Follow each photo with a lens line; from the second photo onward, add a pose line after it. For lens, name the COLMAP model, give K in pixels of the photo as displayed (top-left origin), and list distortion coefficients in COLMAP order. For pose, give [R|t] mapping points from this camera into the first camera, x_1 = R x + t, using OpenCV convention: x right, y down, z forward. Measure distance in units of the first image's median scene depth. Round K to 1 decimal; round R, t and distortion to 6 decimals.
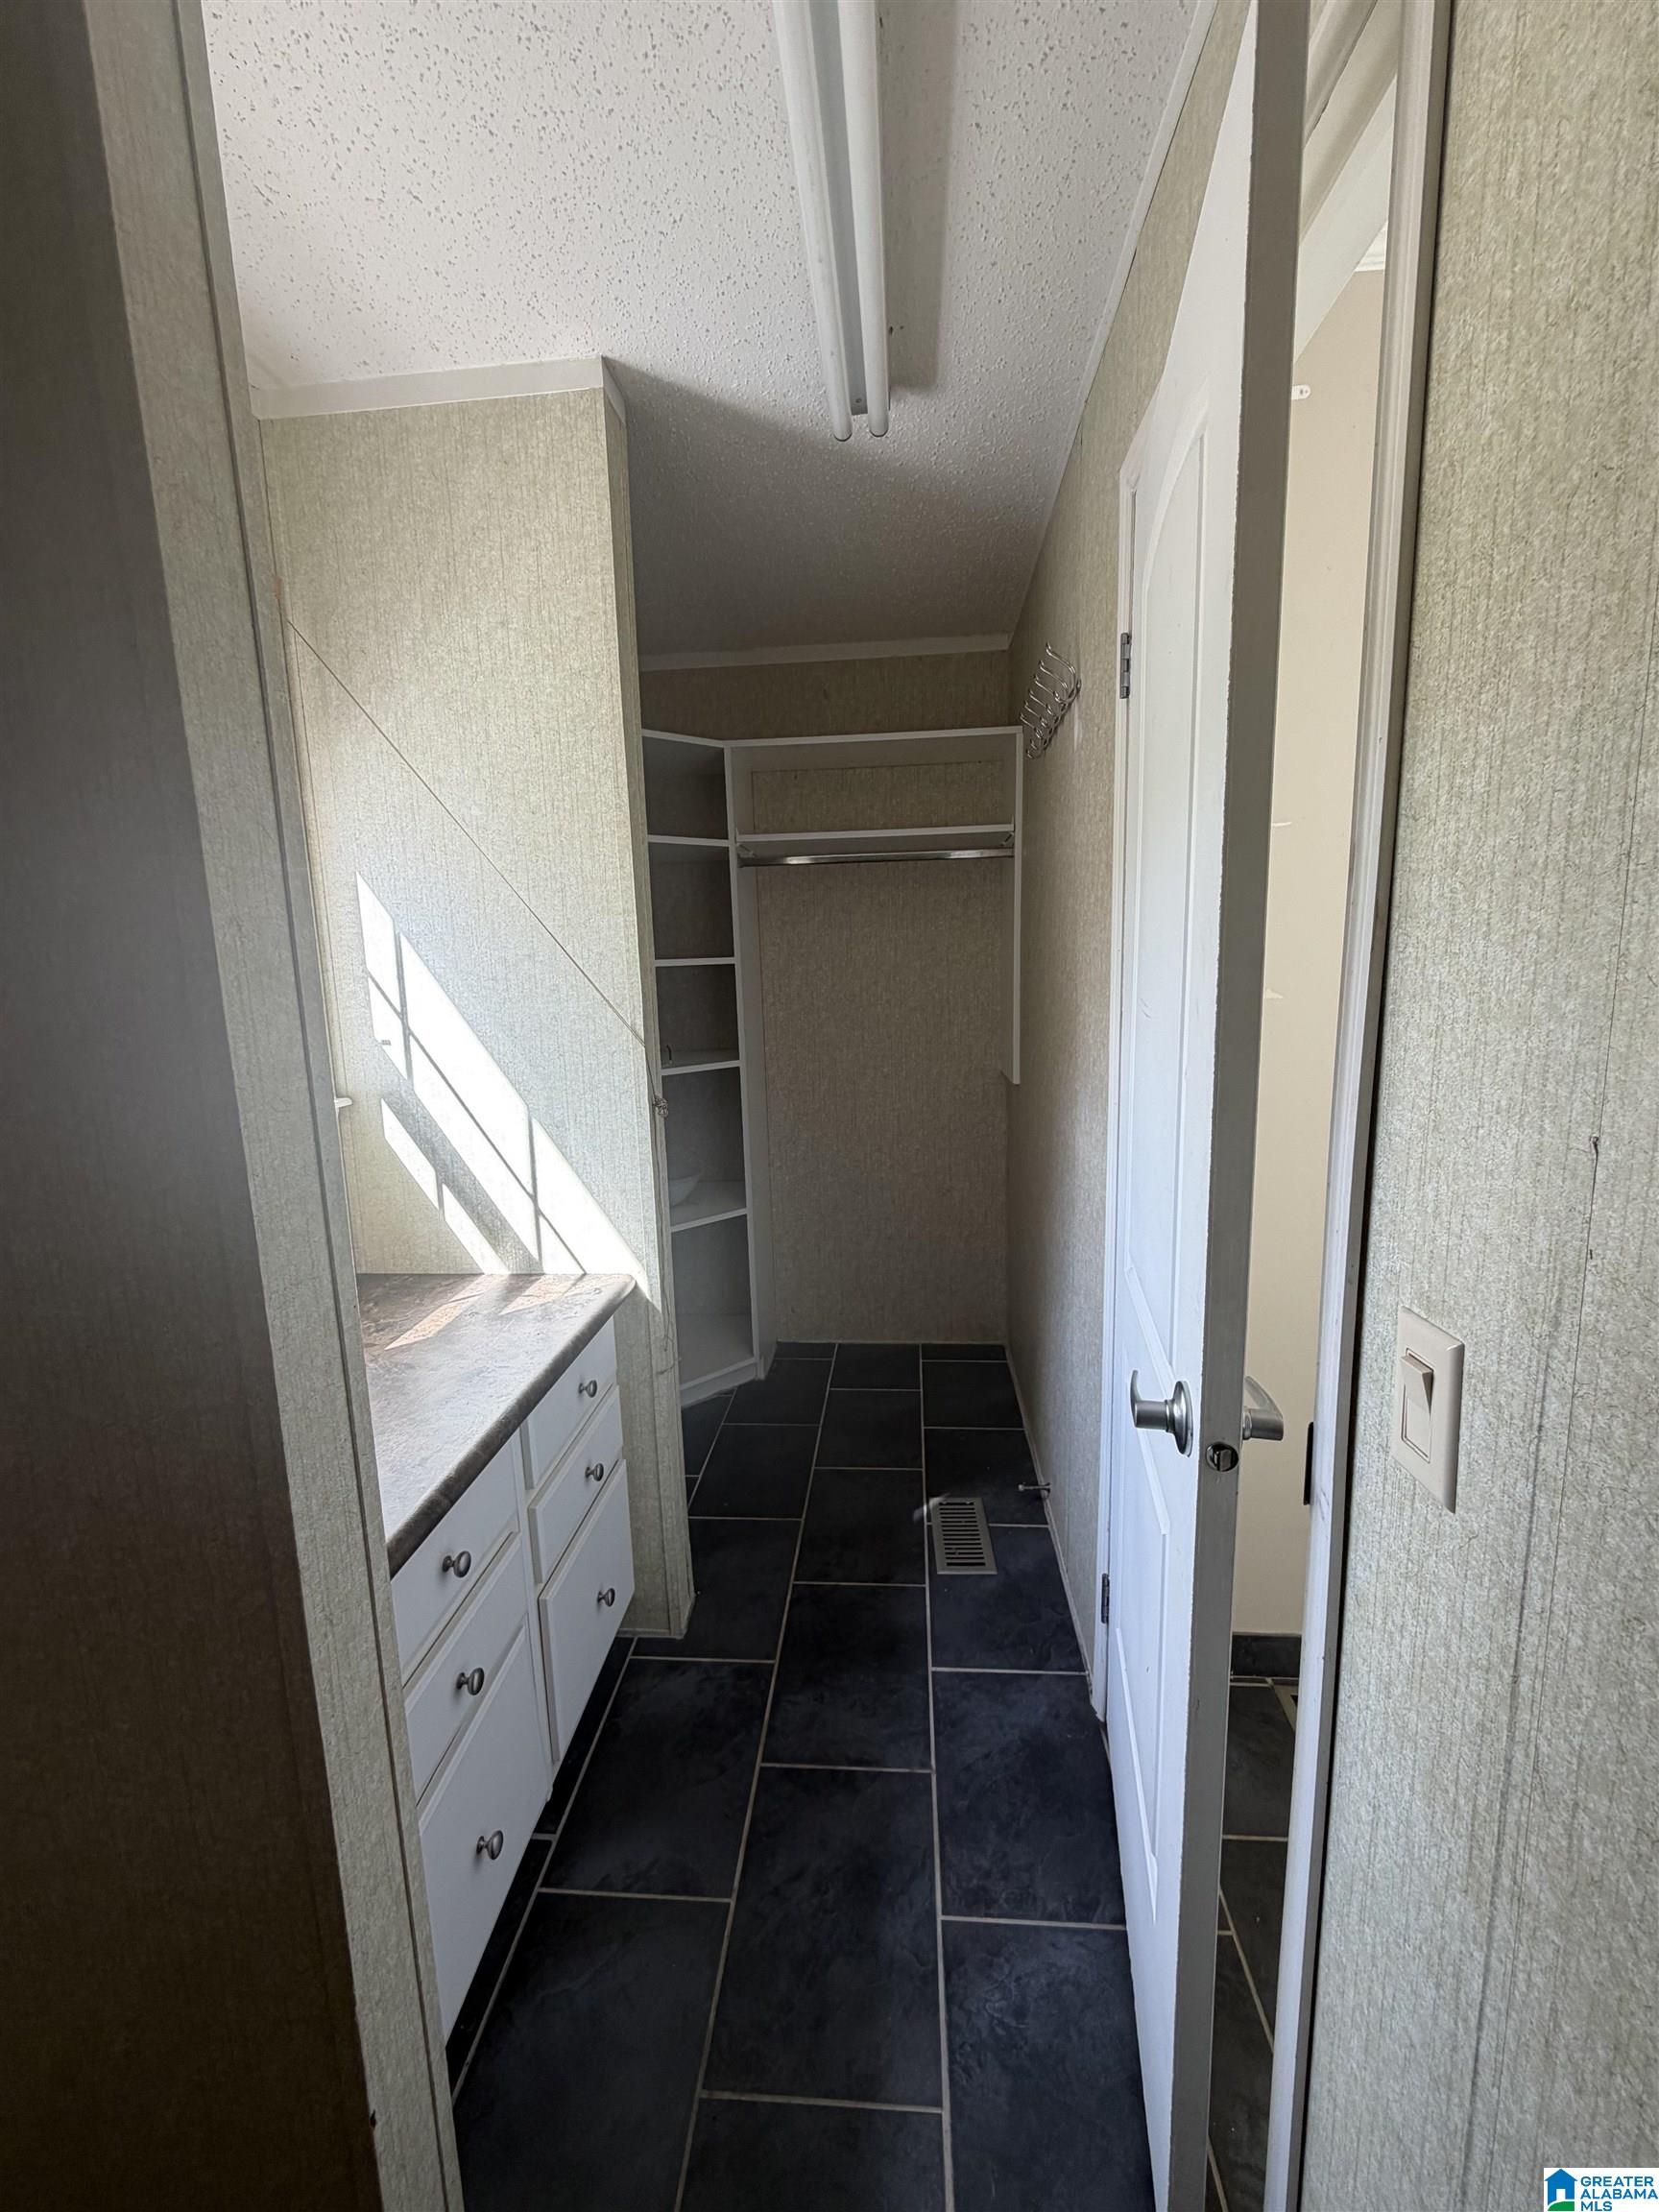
lens RADIAL K [[884.0, 0, 832.0], [0, 884.0, 1103.0], [0, 0, 1]] dist [-0.000330, 0.000948]
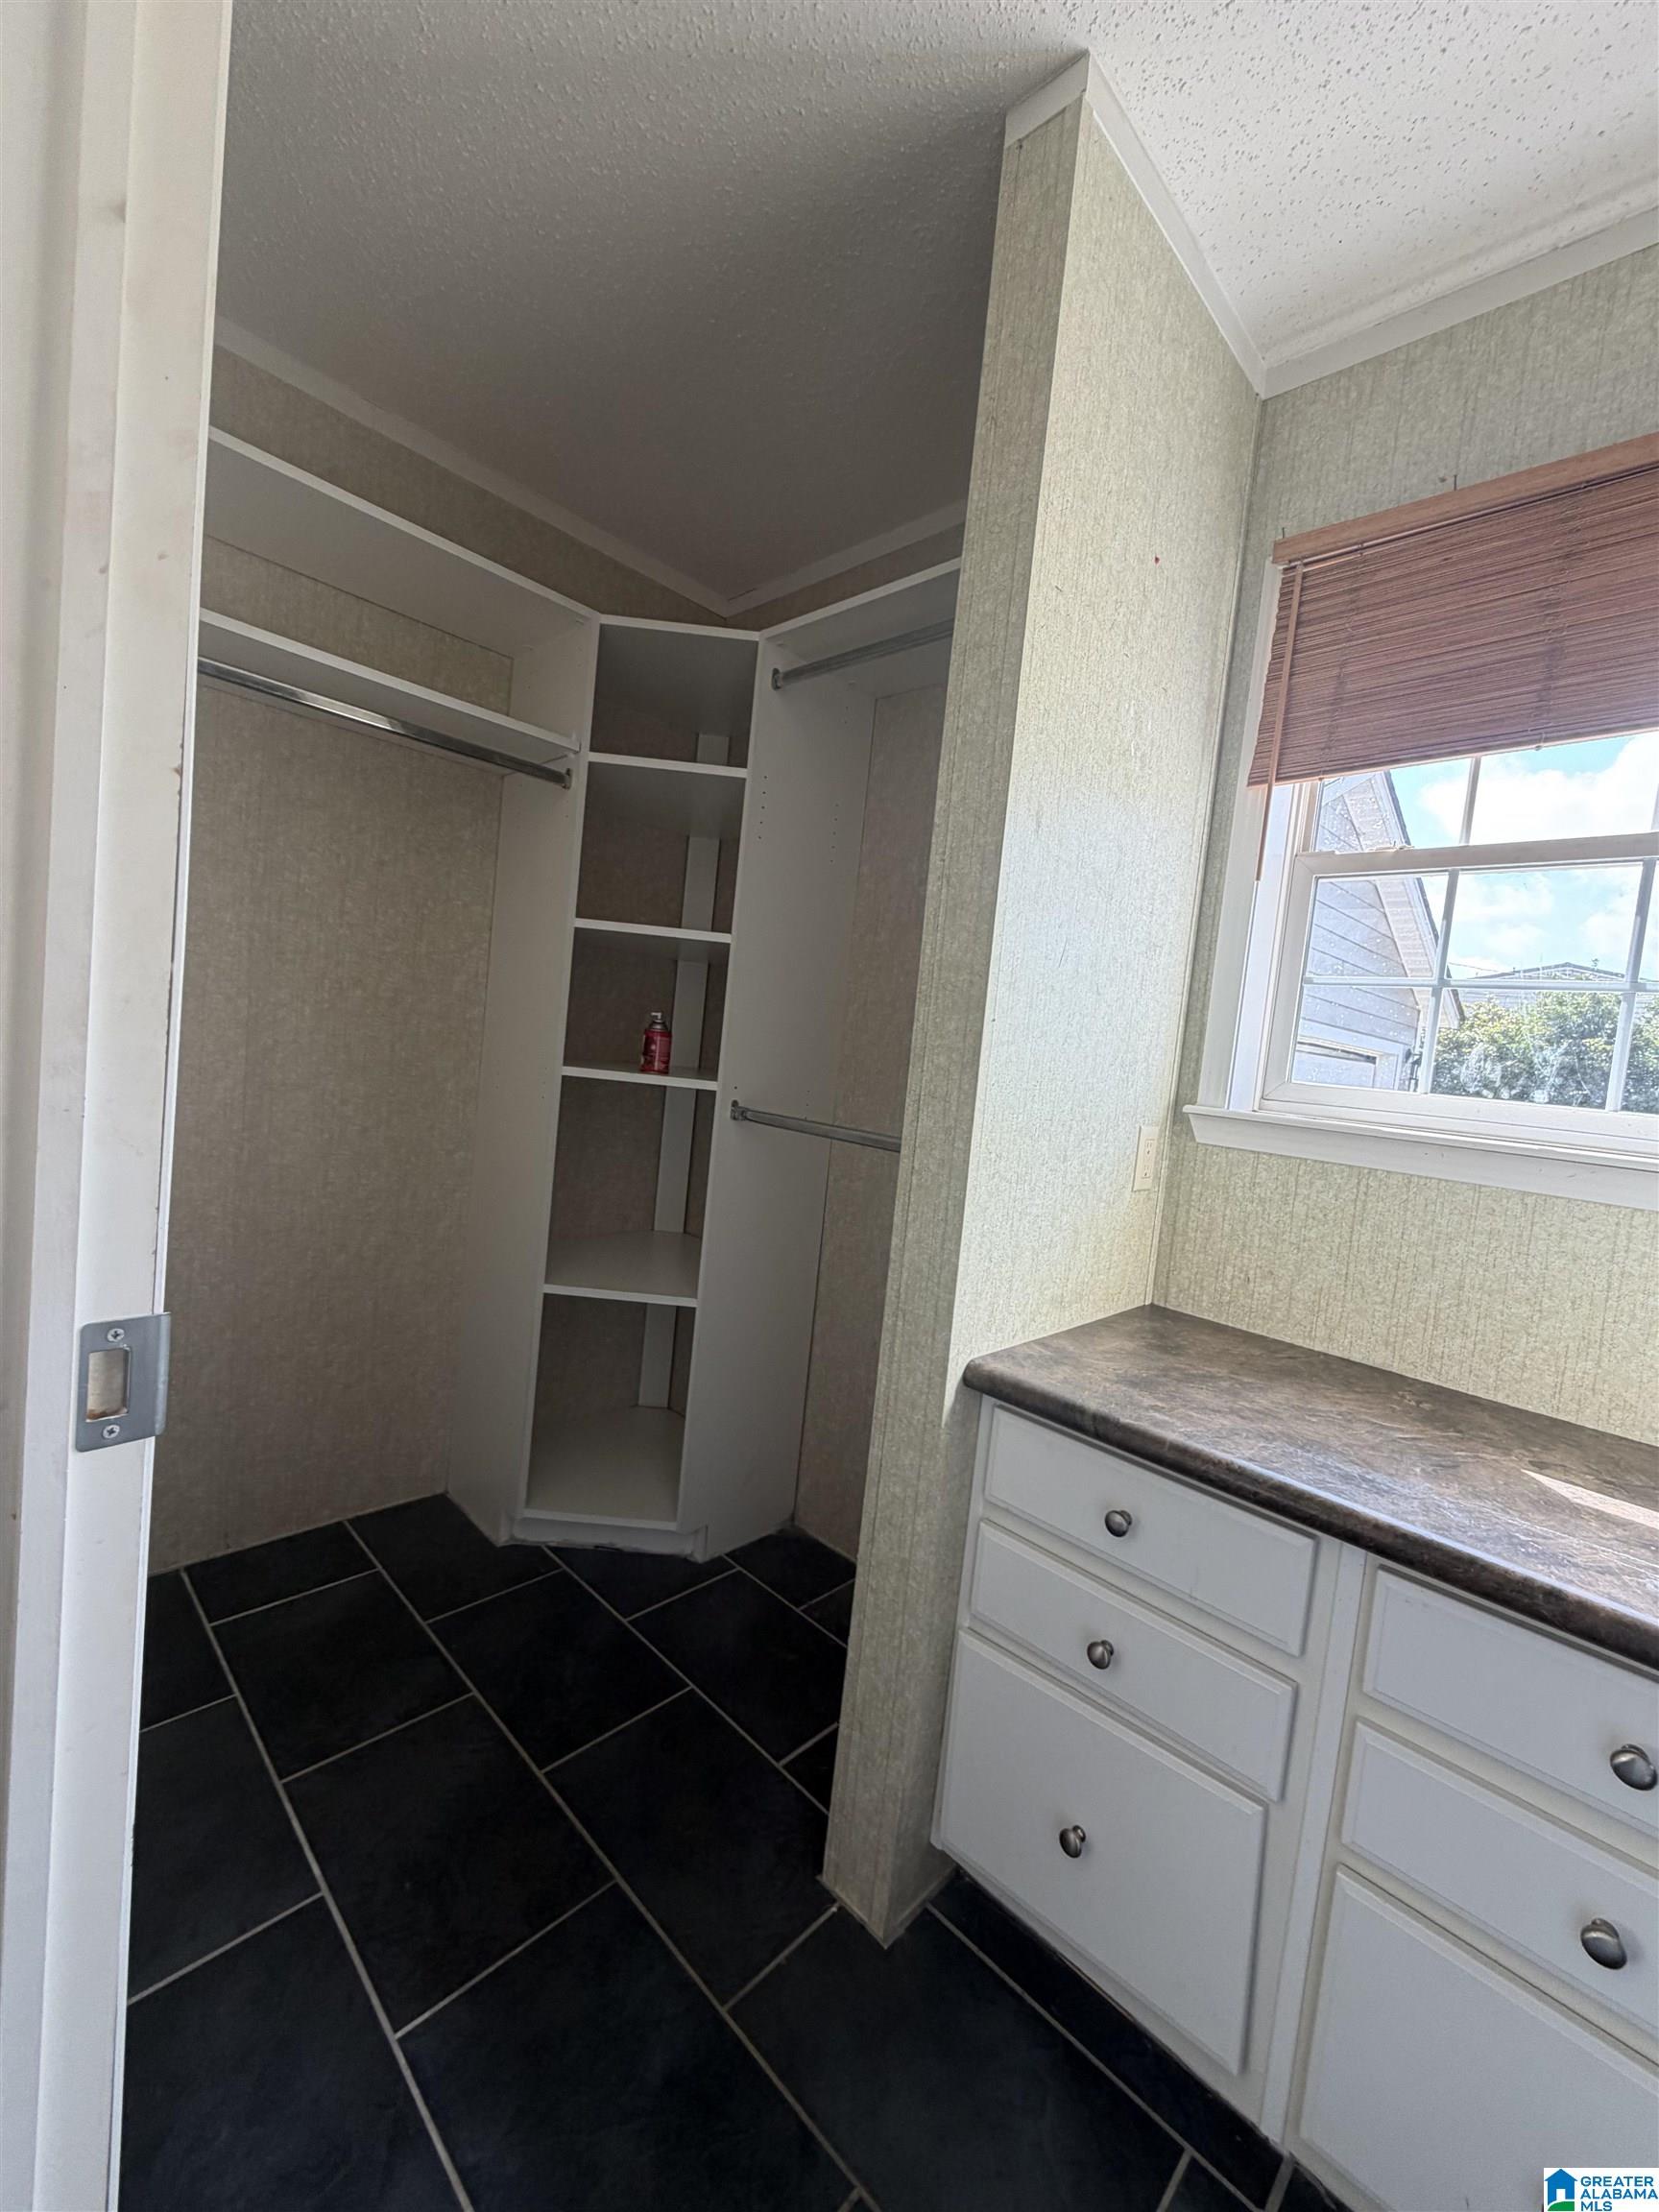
lens RADIAL K [[884.0, 0, 831.1], [0, 884.0, 1102.3], [0, 0, 1]] dist [-0.000330, 0.000948]
pose [[-0.638529, 0.020486, -0.769325, 0.404622], [-0.196947, 0.962009, 0.189080, -0.031171], [0.743971, 0.272249, -0.610236, 0.986234]]
